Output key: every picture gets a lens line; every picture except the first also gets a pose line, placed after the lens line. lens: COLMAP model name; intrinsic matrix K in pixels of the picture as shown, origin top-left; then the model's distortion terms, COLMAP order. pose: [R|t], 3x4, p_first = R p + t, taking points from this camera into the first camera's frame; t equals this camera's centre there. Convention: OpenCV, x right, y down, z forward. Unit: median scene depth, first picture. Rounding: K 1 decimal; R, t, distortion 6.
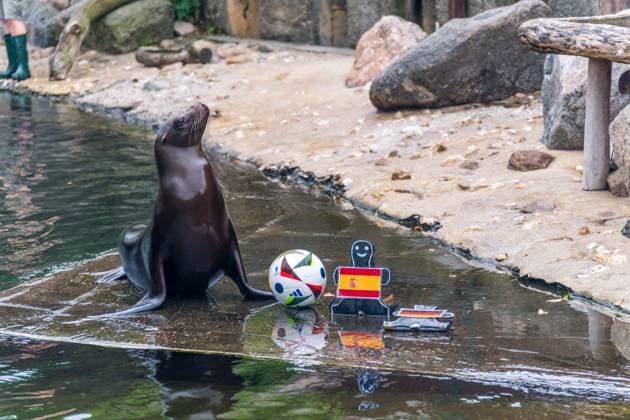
lens RADIAL K [[1941.8, 0, 315.0], [0, 1941.8, 210.0], [0, 0, 1]] dist [0.077932, -3.627551]
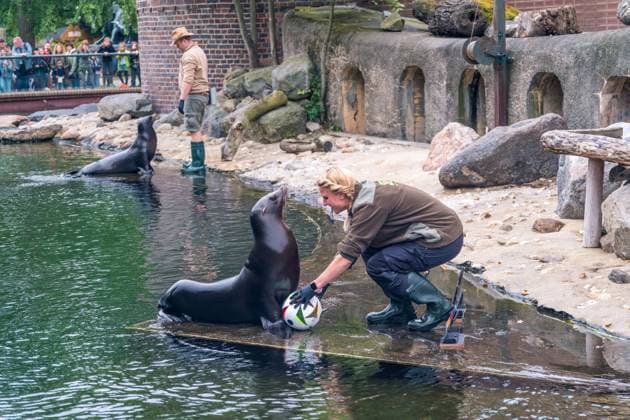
lens RADIAL K [[1359.7, 0, 315.0], [0, 1359.7, 210.0], [0, 0, 1]] dist [0.053080, -0.851582]
pose [[0.997786, 0.019718, -0.063515, 0.000376], [-0.021449, 0.999414, -0.026685, -0.005185], [0.062952, 0.027988, 0.997624, -0.031128]]
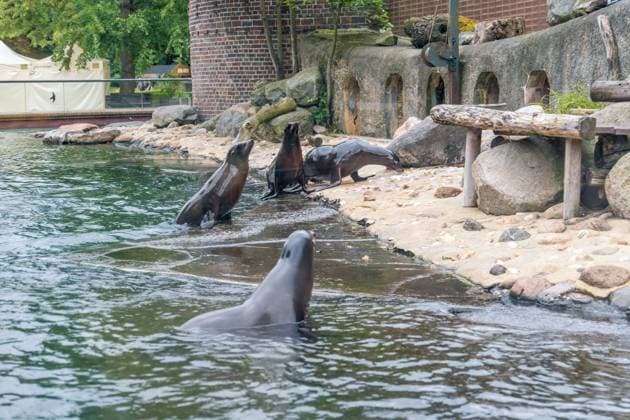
lens RADIAL K [[1177.1, 0, 315.0], [0, 1177.1, 210.0], [0, 0, 1]] dist [0.021215, -0.184070]
pose [[0.988888, 0.037131, -0.143948, 0.122011], [-0.043738, 0.998117, -0.043013, 0.031929], [0.142080, 0.048831, 0.988650, -0.012980]]
